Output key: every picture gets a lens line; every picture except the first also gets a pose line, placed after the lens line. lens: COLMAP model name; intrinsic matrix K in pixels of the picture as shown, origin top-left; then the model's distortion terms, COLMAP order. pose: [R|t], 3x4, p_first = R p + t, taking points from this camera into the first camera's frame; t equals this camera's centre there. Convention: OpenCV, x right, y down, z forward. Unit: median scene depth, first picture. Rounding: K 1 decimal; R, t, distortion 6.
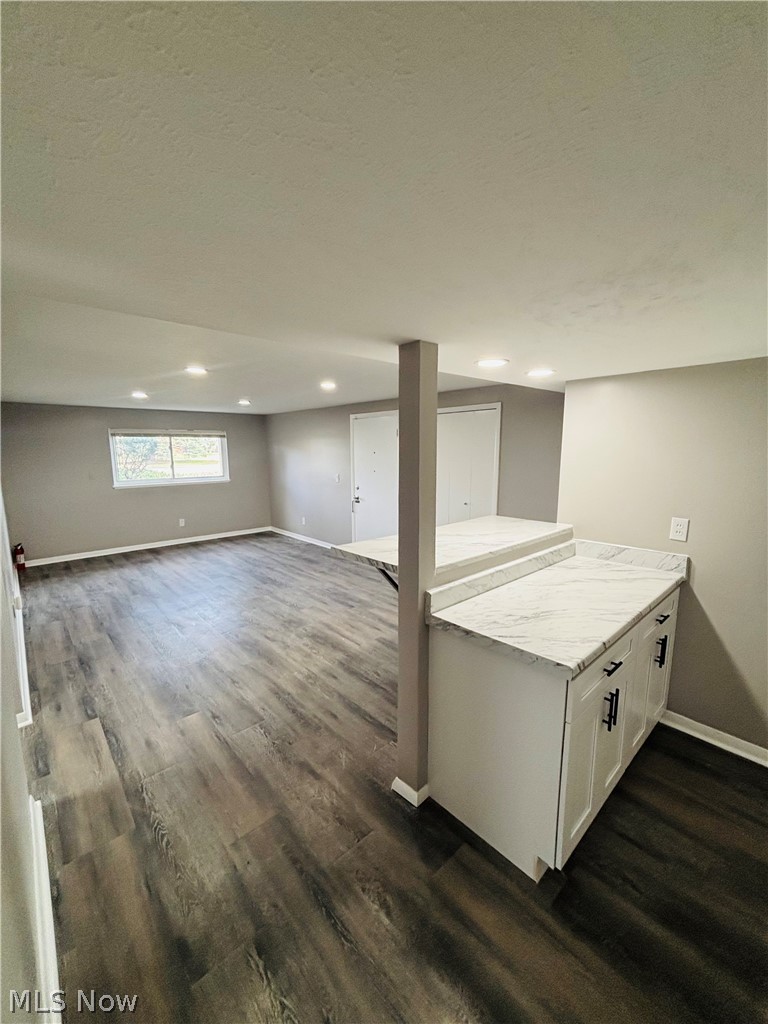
lens RADIAL K [[410.4, 0, 384.9], [0, 410.4, 511.1], [0, 0, 1]] dist [-0.004098, 0.001054]
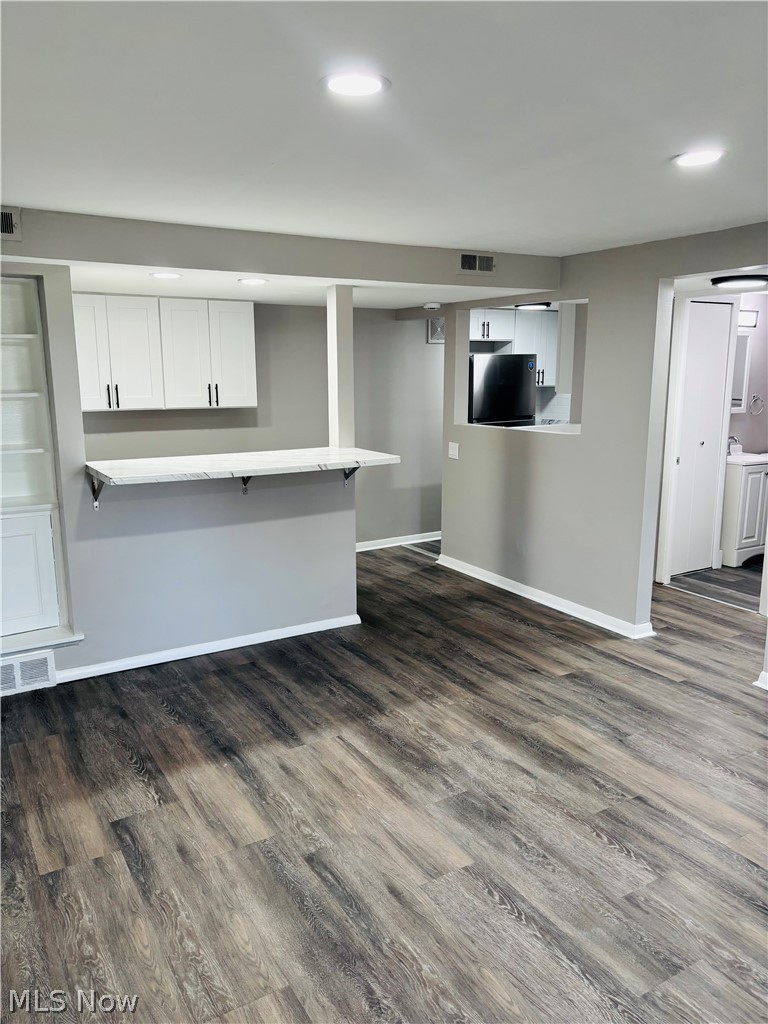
lens RADIAL K [[775.1, 0, 386.1], [0, 775.1, 512.6], [0, 0, 1]] dist [0.046759, -0.032246]
pose [[-0.980783, -0.032963, 0.192299, -0.318988], [0.034424, 0.940924, 0.336863, -0.290876], [-0.192043, 0.337009, -0.921707, 1.906115]]
